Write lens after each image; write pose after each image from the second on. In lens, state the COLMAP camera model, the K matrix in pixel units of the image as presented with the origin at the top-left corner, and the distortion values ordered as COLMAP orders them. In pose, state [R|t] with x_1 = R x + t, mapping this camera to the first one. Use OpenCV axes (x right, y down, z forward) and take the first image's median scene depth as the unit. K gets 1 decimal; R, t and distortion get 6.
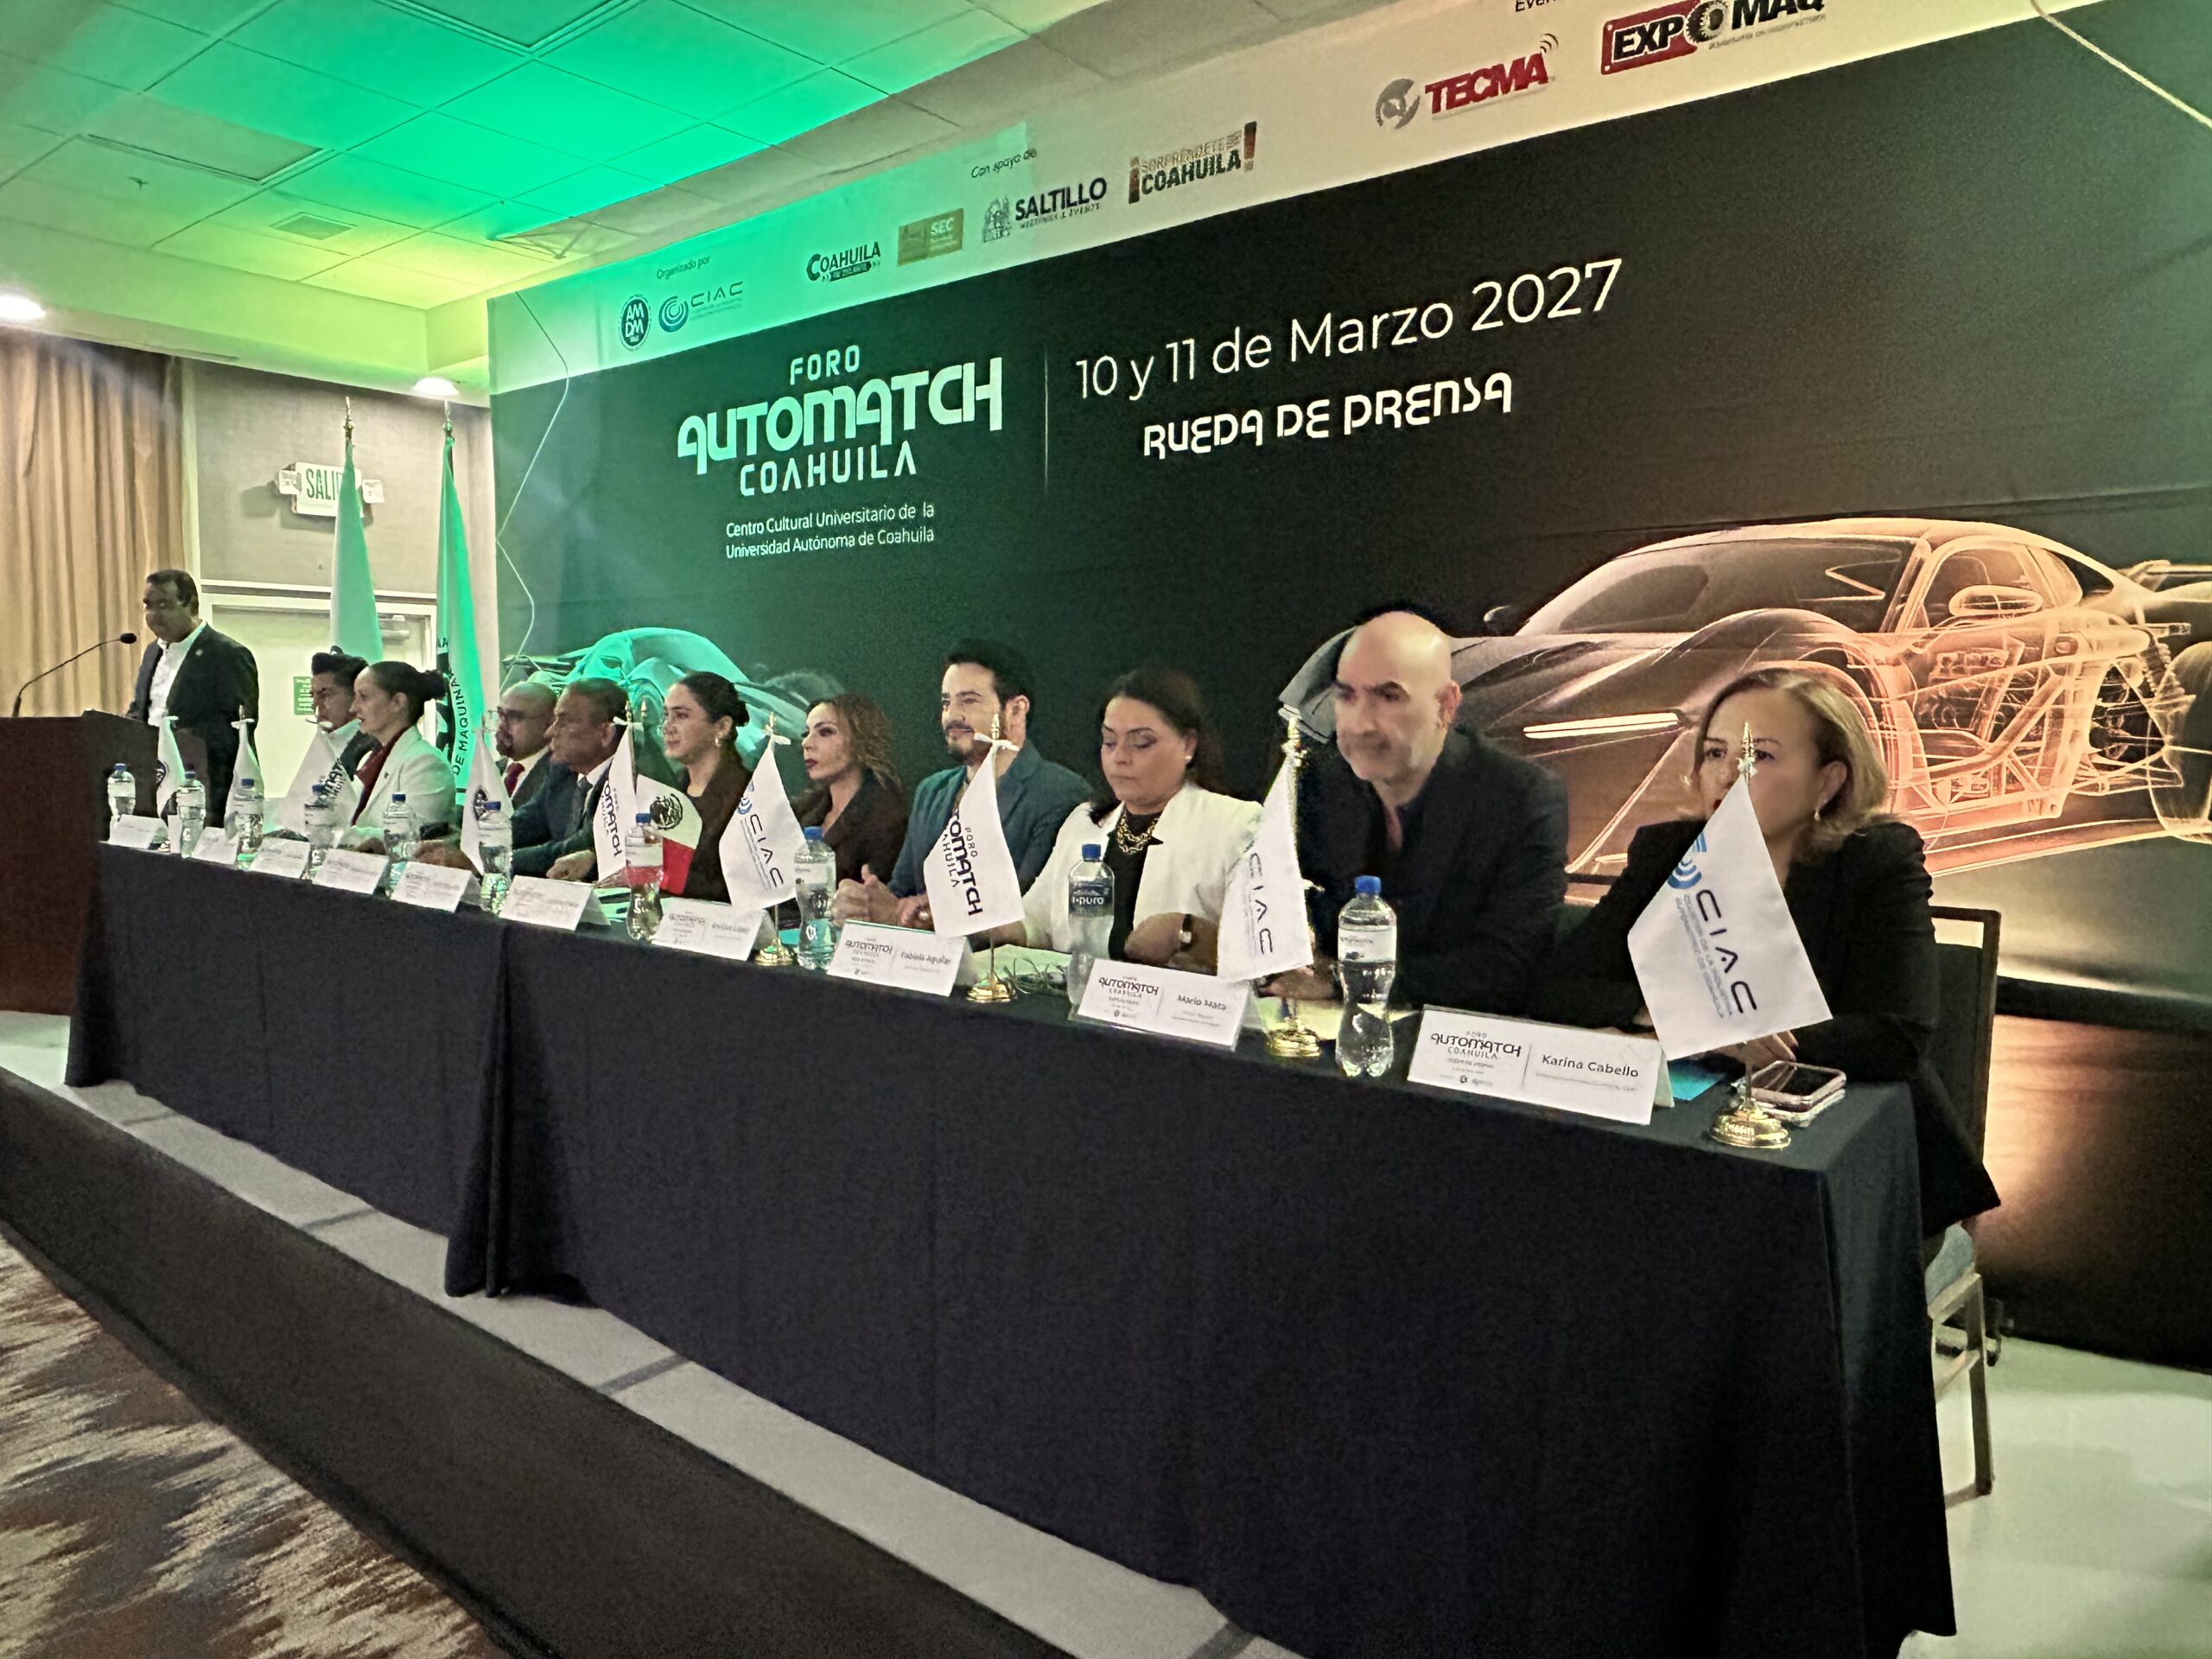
lens RADIAL K [[1408.0, 0, 1101.6], [0, 1408.0, 822.3], [0, 0, 1]] dist [-0.009371, 0.008752]
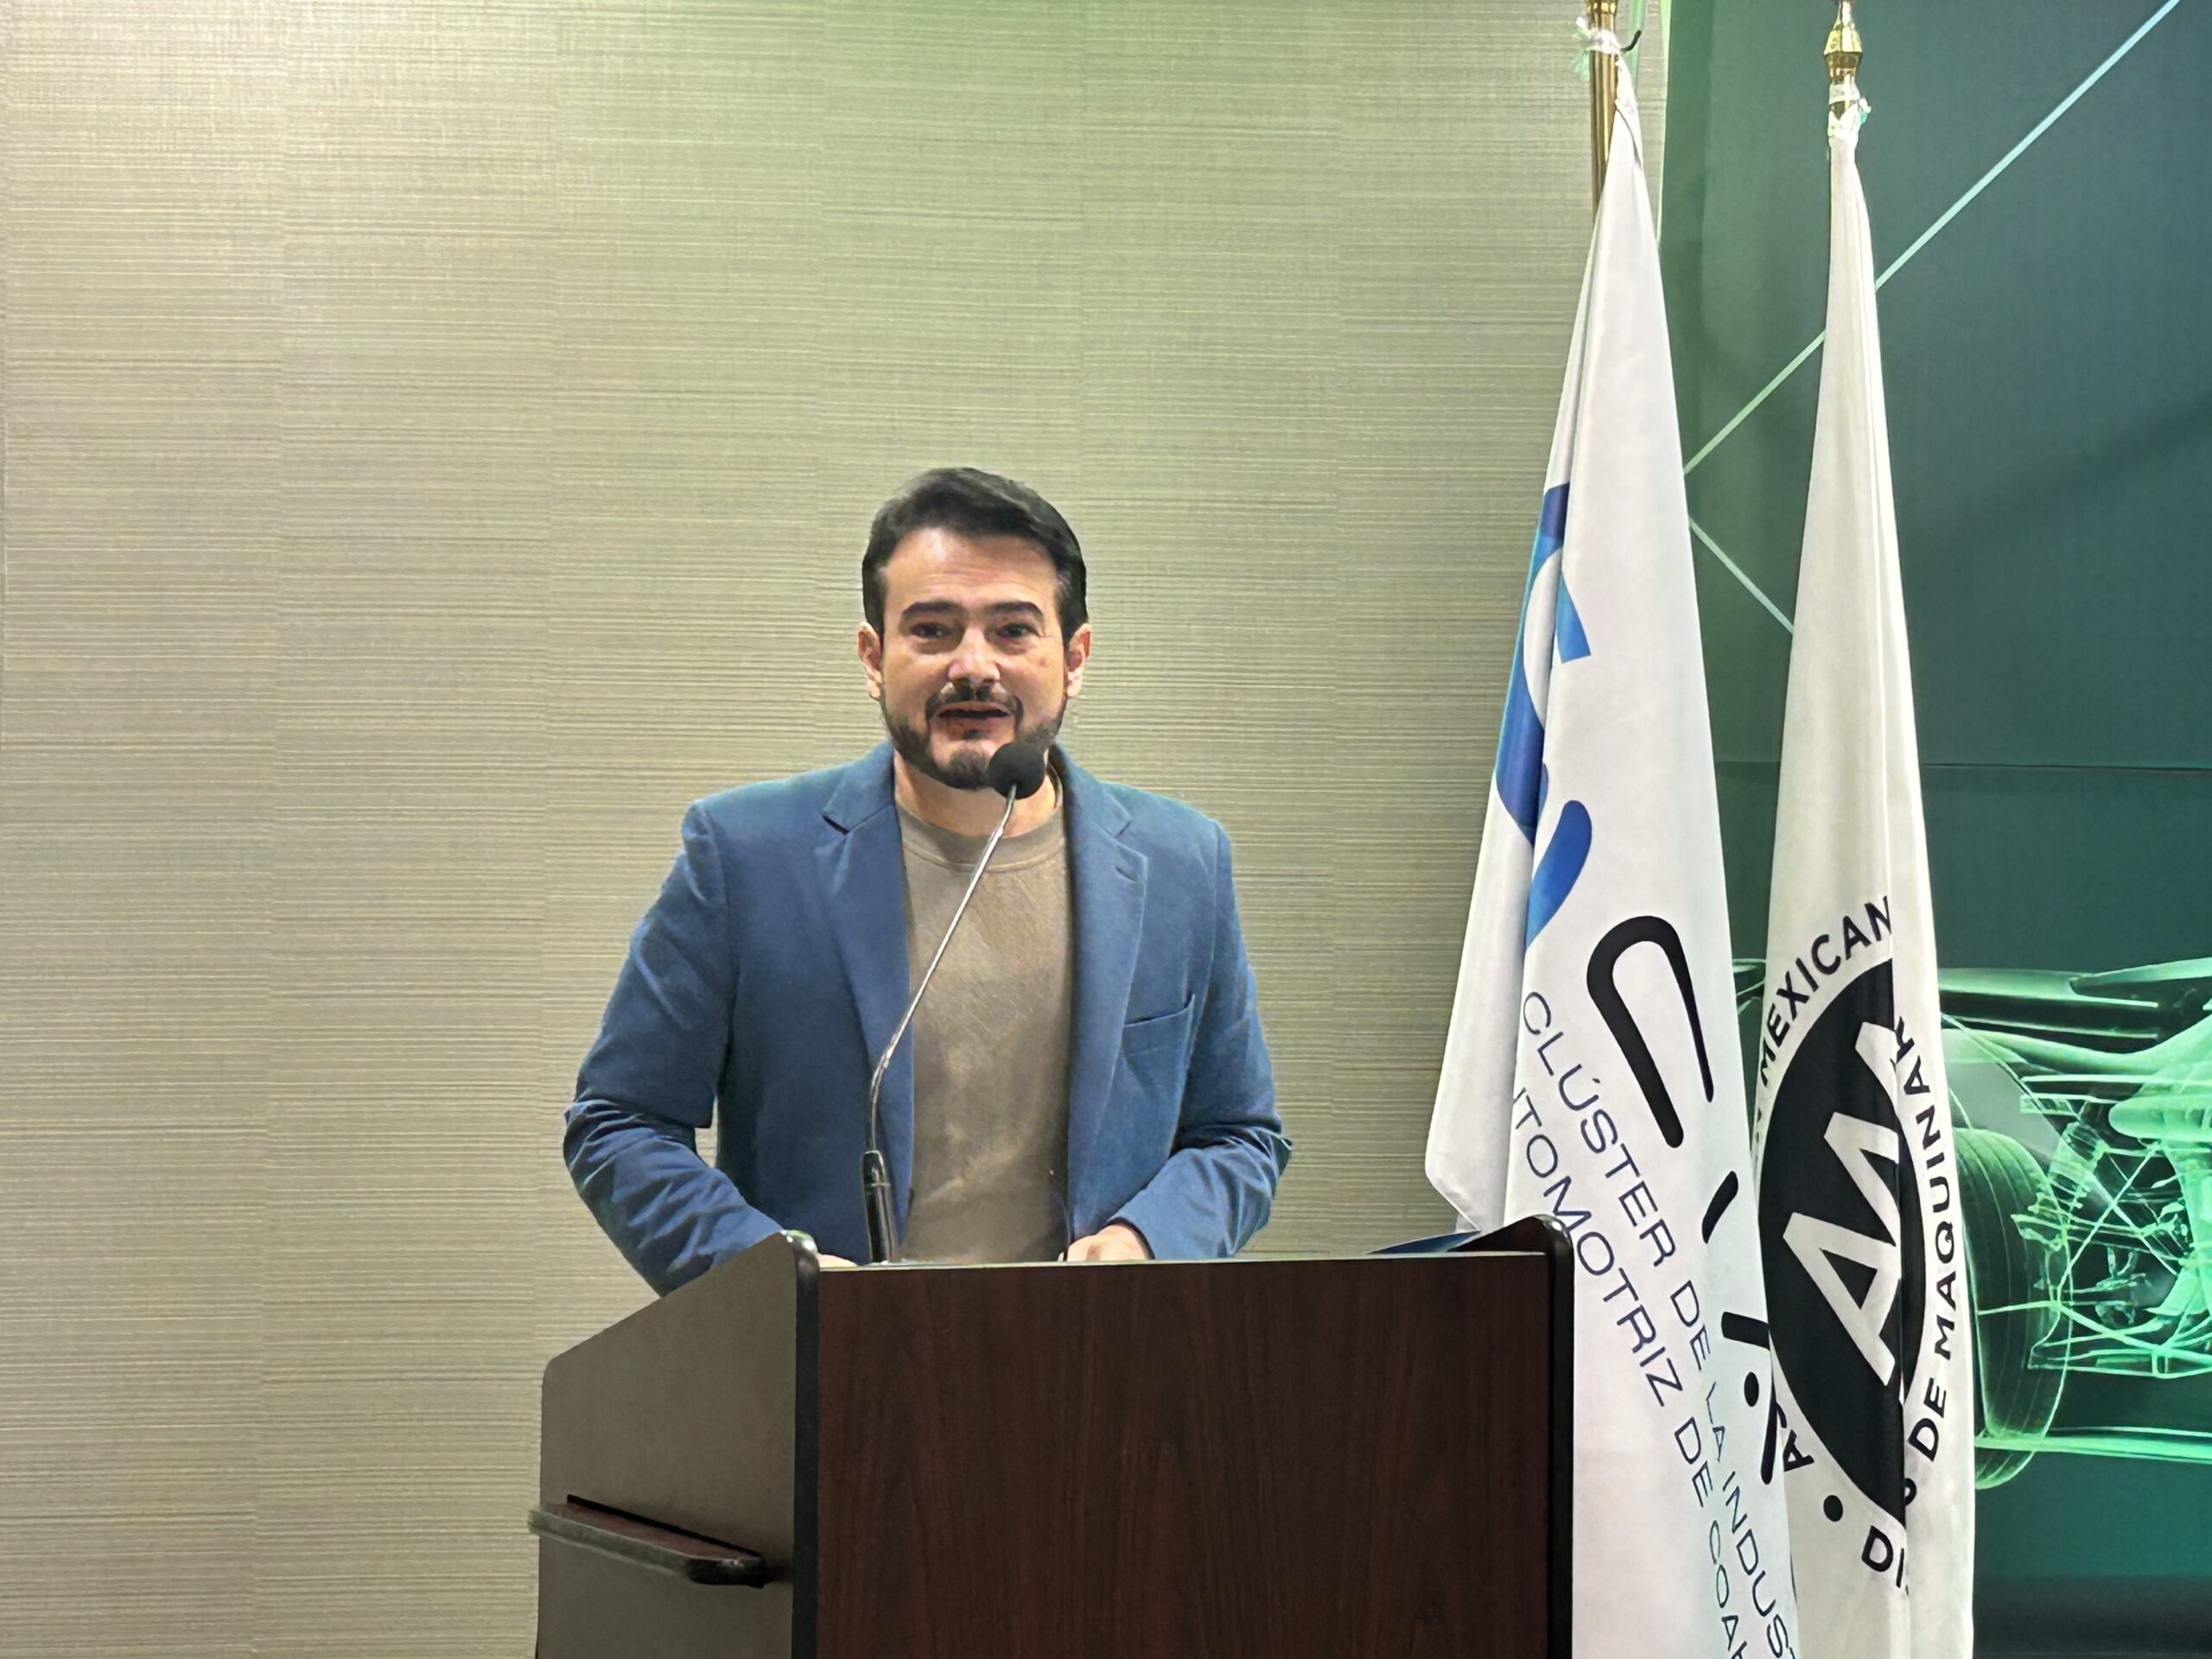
lens RADIAL K [[5061.0, 0, 1097.2], [0, 5061.0, 876.4], [0, 0, 1]] dist [0.143400, 0.000000]
pose [[0.726725, 0.031532, 0.686204, -1.832786], [0.047779, 0.994206, -0.096286, -0.088336], [-0.685265, 0.102759, 0.721008, 0.717132]]
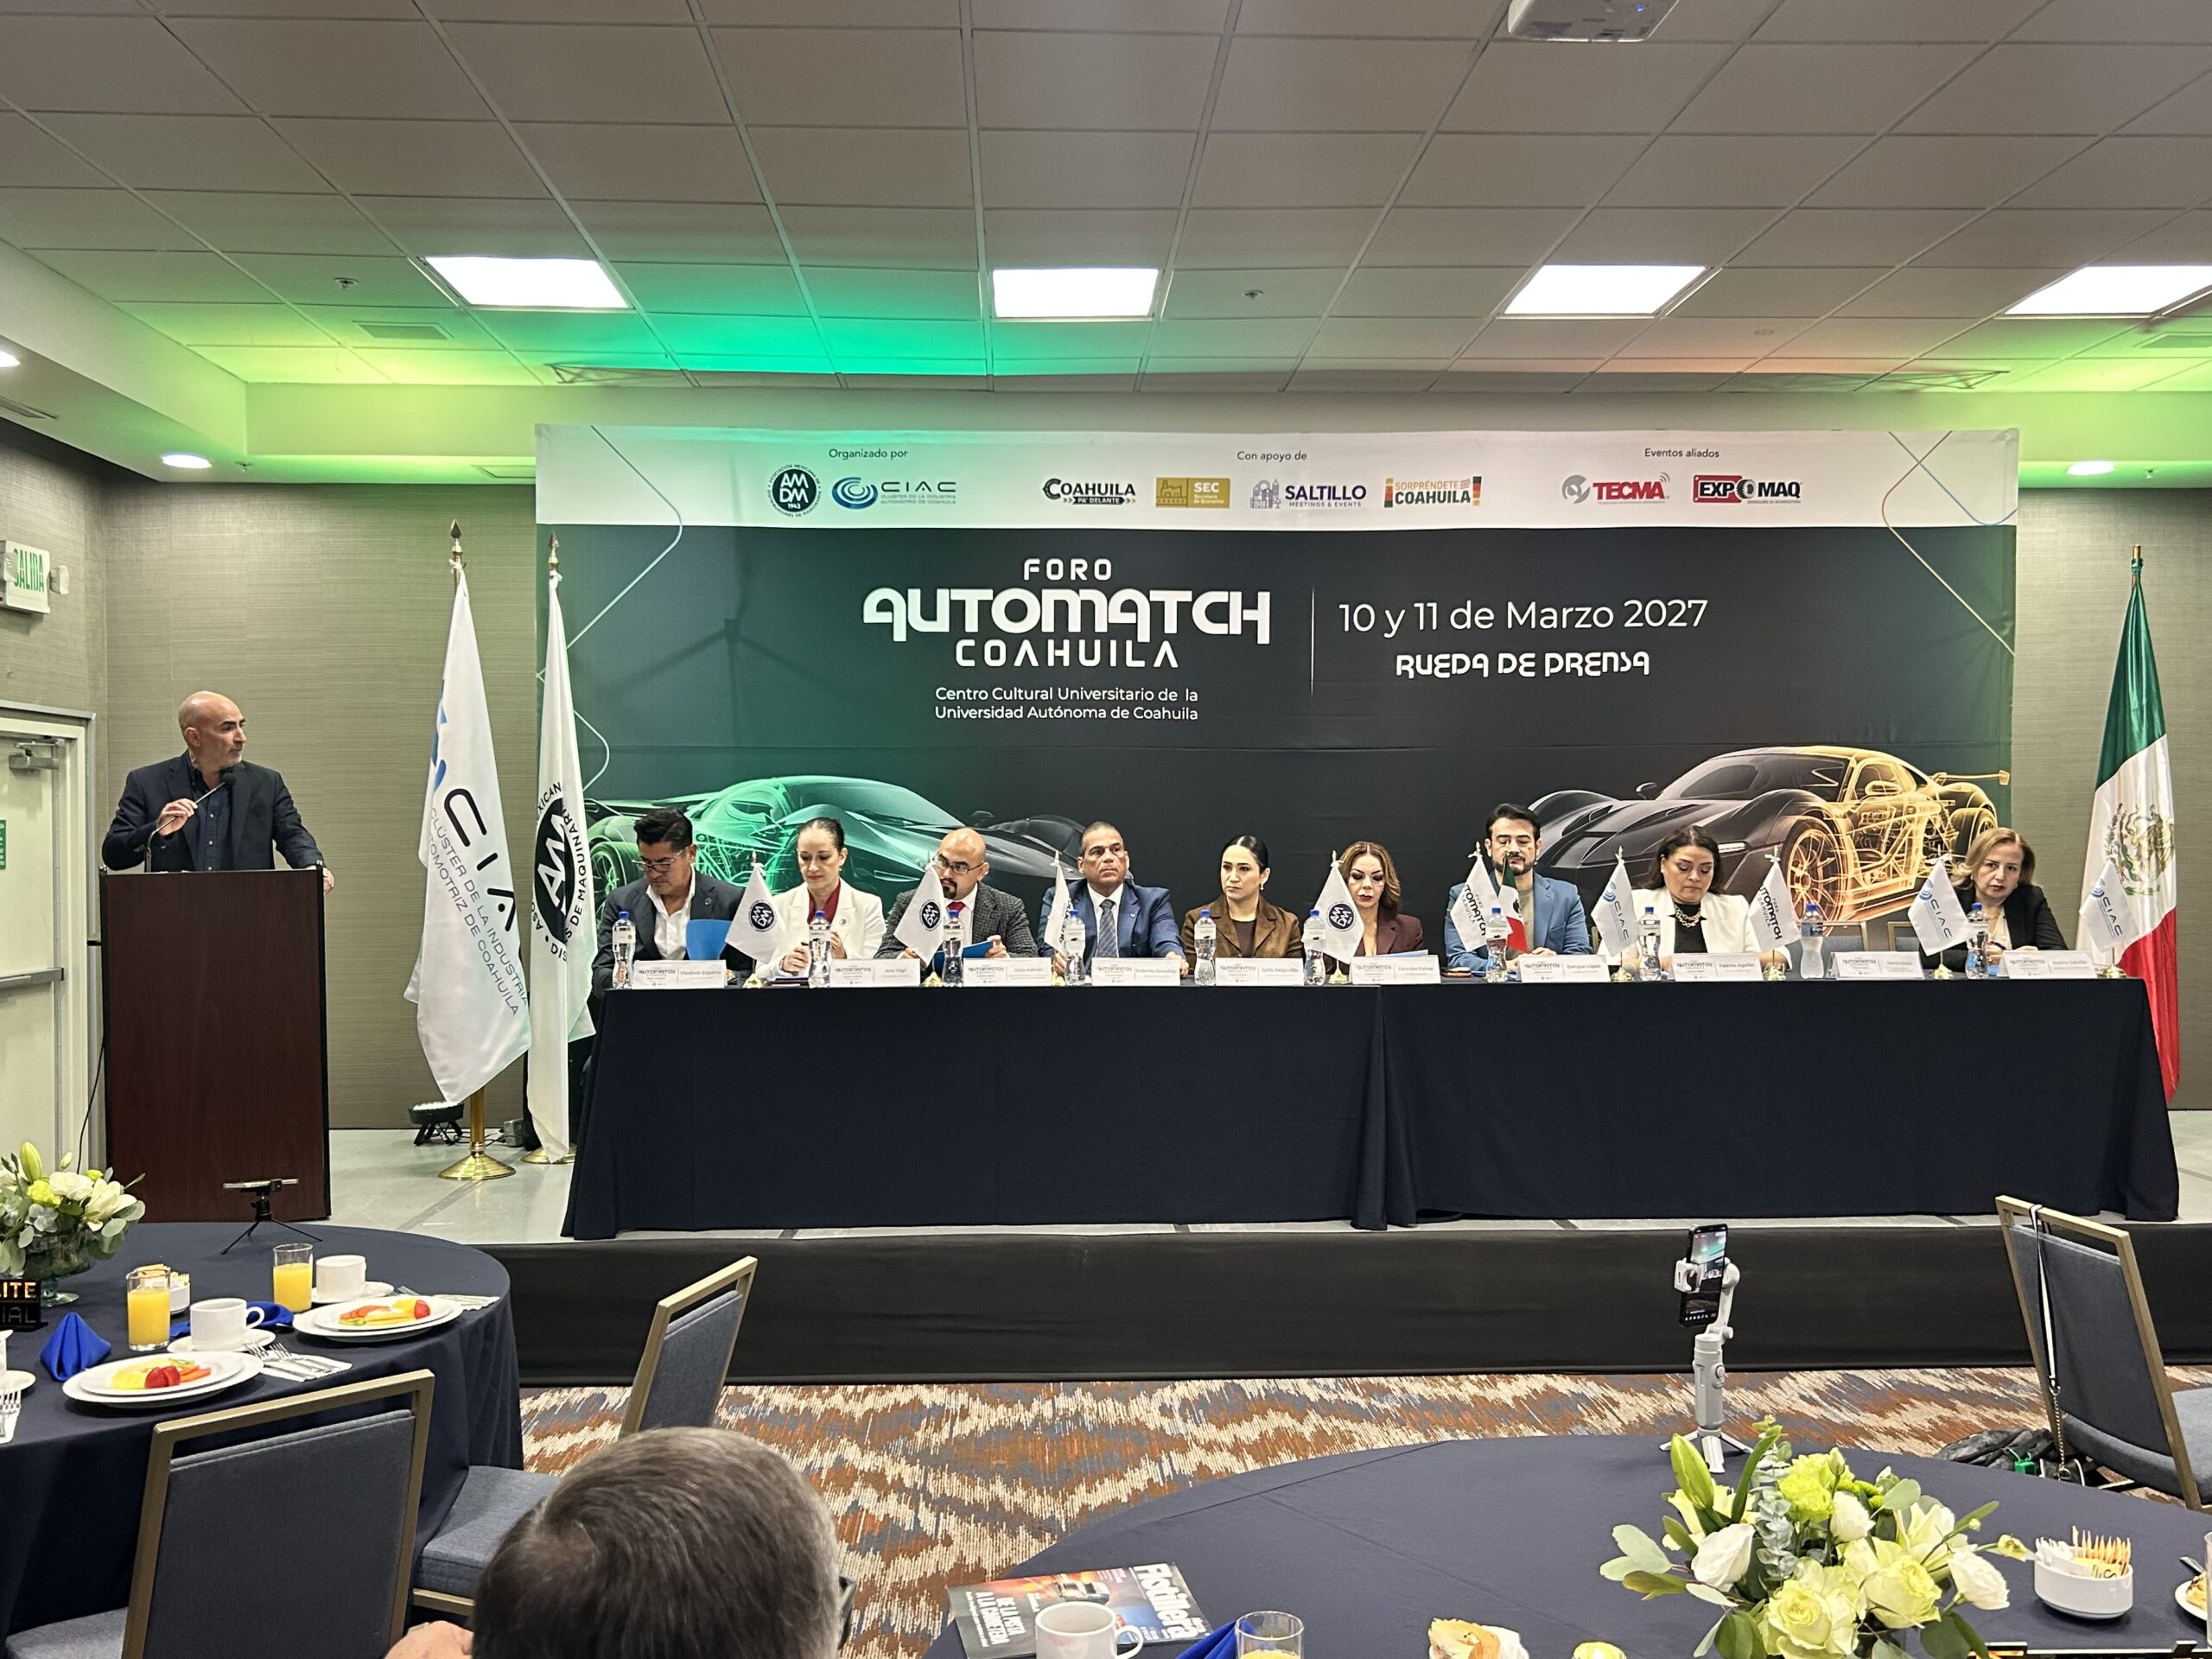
lens RADIAL K [[1936.7, 0, 1095.5], [0, 1936.7, 833.5], [0, 0, 1]] dist [0.100355, -0.129209]
pose [[0.760925, -0.008897, 0.648779, -1.637689], [0.065147, 0.995901, -0.062750, 0.014530], [-0.645561, 0.090014, 0.758385, -0.352882]]
